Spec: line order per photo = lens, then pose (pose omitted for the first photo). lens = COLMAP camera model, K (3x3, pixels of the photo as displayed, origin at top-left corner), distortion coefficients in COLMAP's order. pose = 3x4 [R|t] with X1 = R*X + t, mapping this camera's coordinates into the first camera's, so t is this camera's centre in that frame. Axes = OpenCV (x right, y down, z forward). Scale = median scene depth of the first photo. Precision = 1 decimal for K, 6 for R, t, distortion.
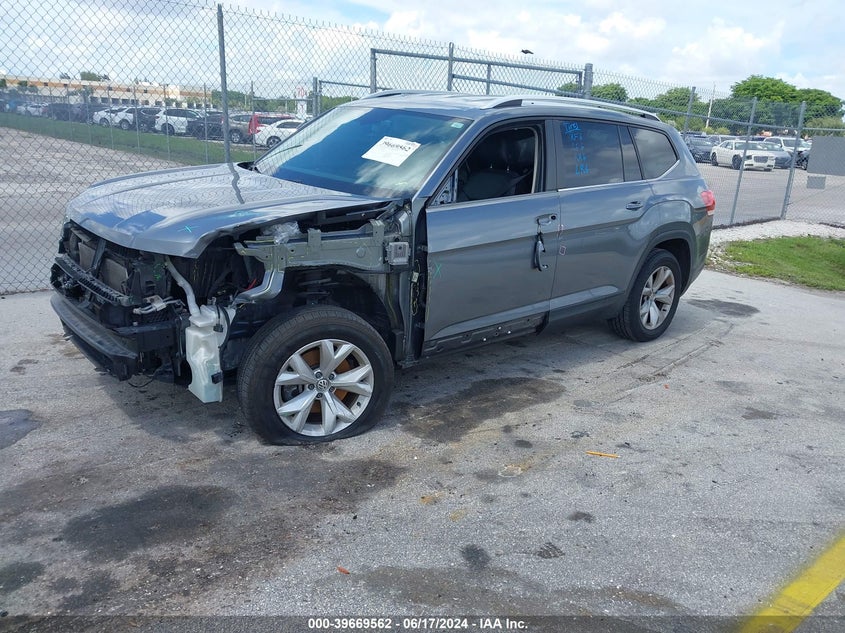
lens RADIAL K [[662.7, 0, 419.3], [0, 662.7, 321.2], [0, 0, 1]] dist [0.040735, -0.062039]
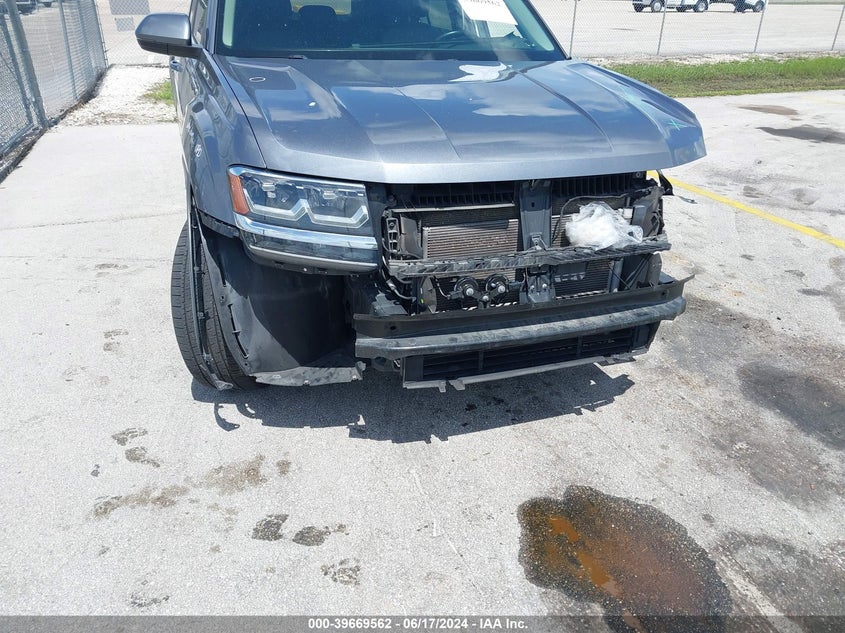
lens RADIAL K [[662.7, 0, 427.3], [0, 662.7, 303.9], [0, 0, 1]] dist [0.040735, -0.062039]
pose [[0.371958, -0.437498, 0.818684, -1.033128], [0.277967, 0.893990, 0.351450, -0.267341], [-0.885653, 0.096842, 0.454137, 0.781562]]
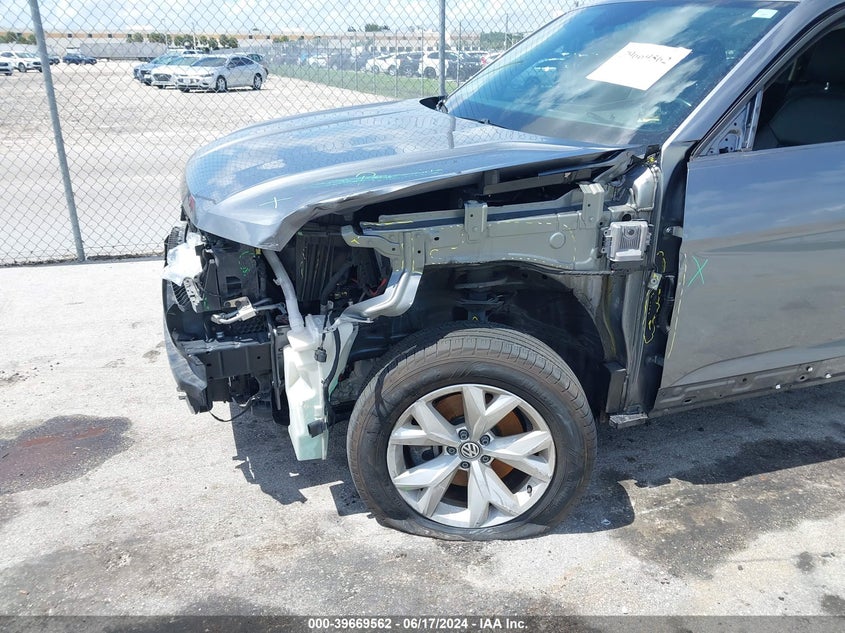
lens RADIAL K [[662.7, 0, 416.3], [0, 662.7, 316.2], [0, 0, 1]] dist [0.040735, -0.062039]
pose [[0.929762, 0.081710, -0.358978, 0.012471], [-0.053992, 0.994780, 0.086588, -0.077962], [0.364179, -0.061124, 0.929321, 0.382671]]
